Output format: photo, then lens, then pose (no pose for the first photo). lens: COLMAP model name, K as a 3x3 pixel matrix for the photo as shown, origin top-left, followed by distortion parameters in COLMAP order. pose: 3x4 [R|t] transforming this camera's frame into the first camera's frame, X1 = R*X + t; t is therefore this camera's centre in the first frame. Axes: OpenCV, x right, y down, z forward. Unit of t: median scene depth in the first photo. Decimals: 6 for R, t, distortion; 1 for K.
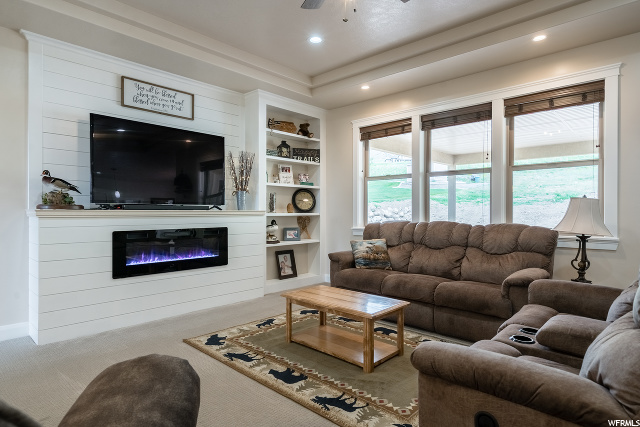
lens RADIAL K [[356.7, 0, 320.0], [0, 356.7, 213.5], [0, 0, 1]] dist [-0.001547, -0.000272]
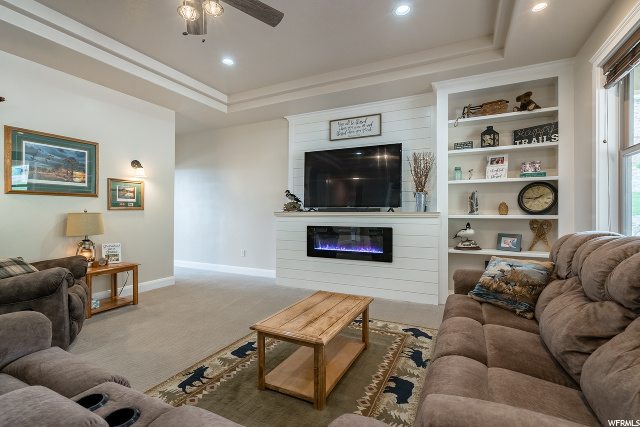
lens RADIAL K [[293.9, 0, 320.0], [0, 293.9, 213.5], [0, 0, 1]] dist [0.000627, 0.000258]
pose [[0.297230, 0.002987, -0.954801, 0.524650], [-0.006425, 0.999979, 0.001128, -0.003730], [0.954784, 0.005799, 0.297243, 0.533510]]
